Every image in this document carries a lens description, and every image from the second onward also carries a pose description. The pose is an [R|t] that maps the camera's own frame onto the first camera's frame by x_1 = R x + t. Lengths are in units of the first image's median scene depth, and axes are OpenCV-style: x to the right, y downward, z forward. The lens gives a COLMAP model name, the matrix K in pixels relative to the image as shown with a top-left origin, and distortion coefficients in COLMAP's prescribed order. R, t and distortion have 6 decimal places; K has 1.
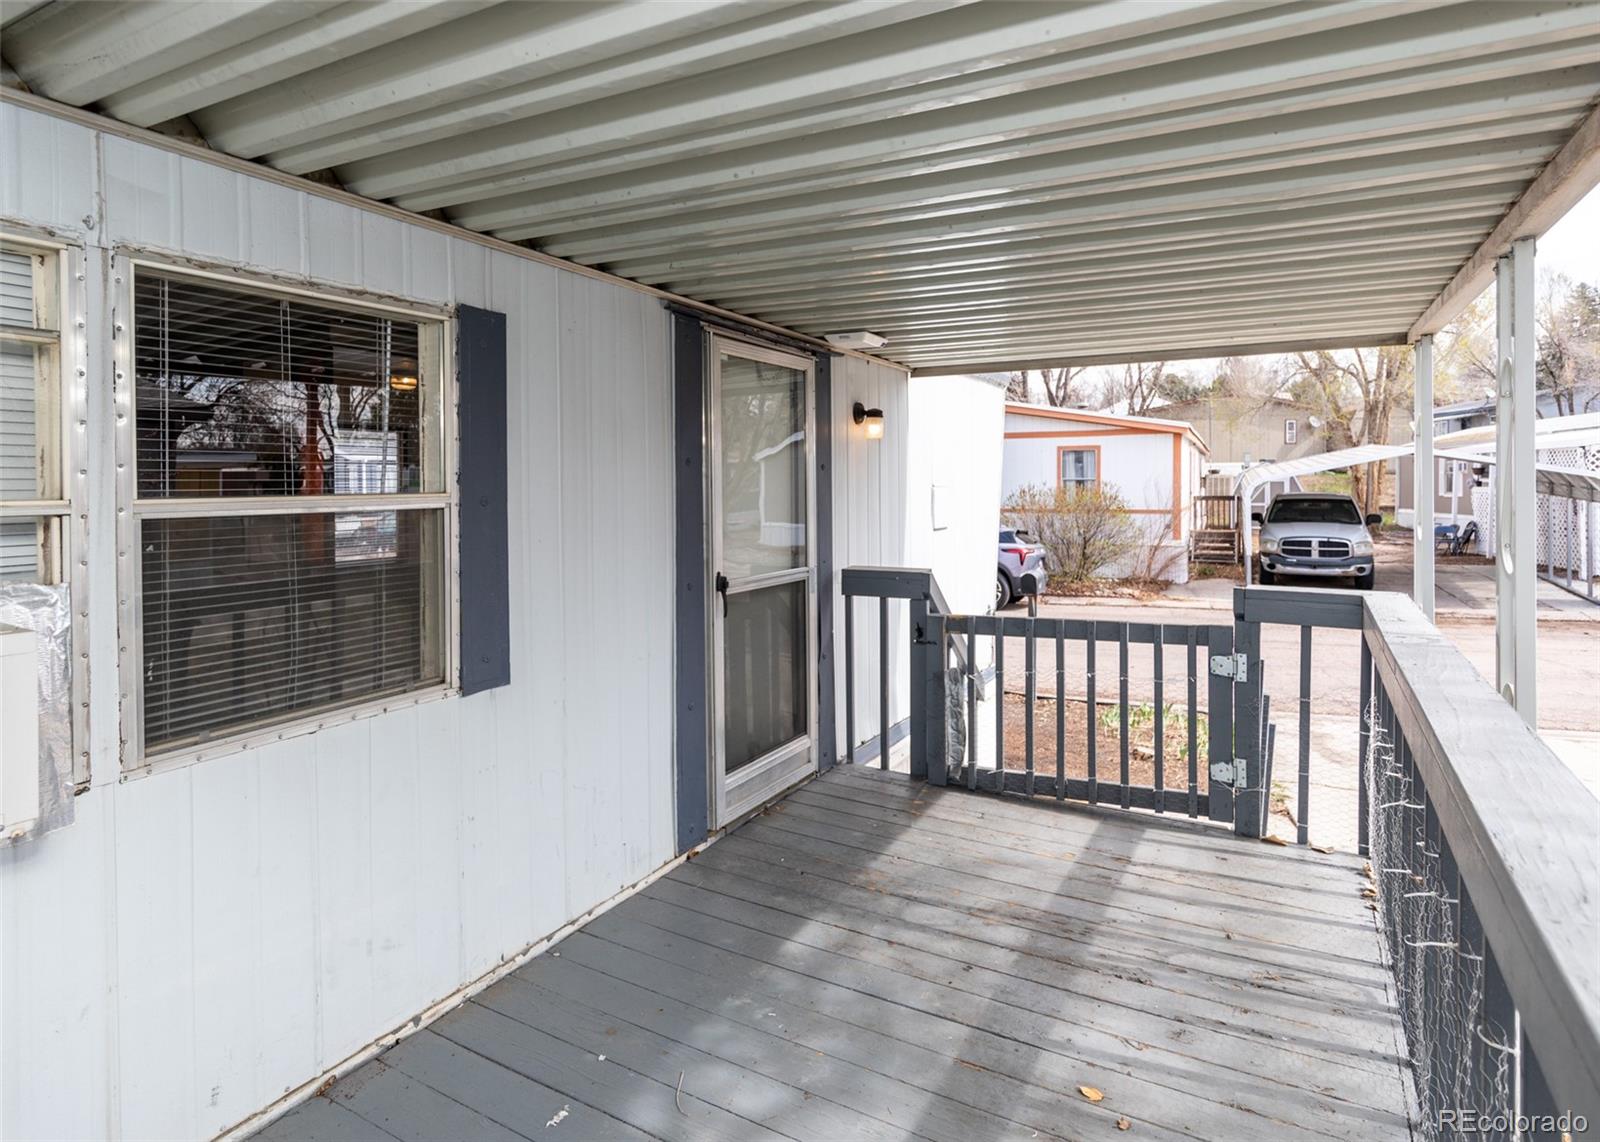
lens RADIAL K [[887.0, 0, 926.0], [0, 887.0, 487.1], [0, 0, 1]] dist [0.012415, -0.002084]
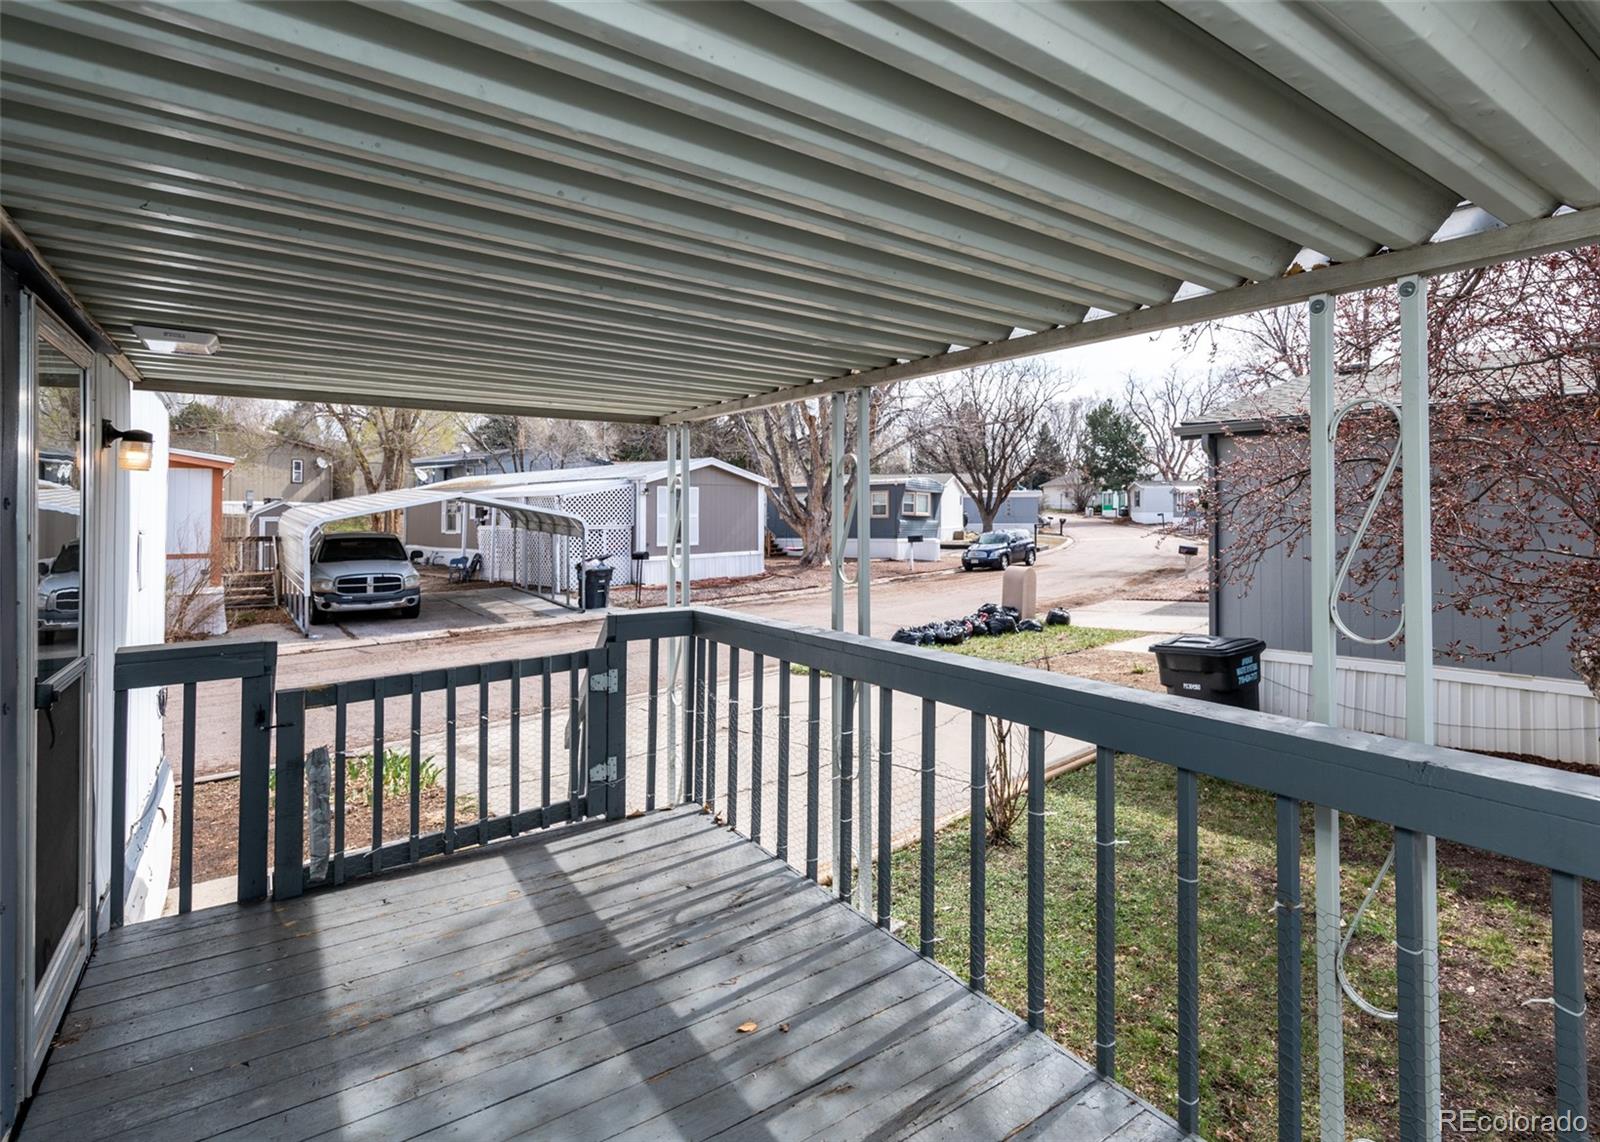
lens RADIAL K [[790.0, 0, 821.4], [0, 790.0, 503.1], [0, 0, 1]] dist [0.010813, -0.001384]
pose [[0.467875, 0.018920, 0.883592, -0.398588], [0.004304, 0.999710, -0.023685, -0.010424], [-0.883784, 0.014885, 0.467658, 0.203512]]
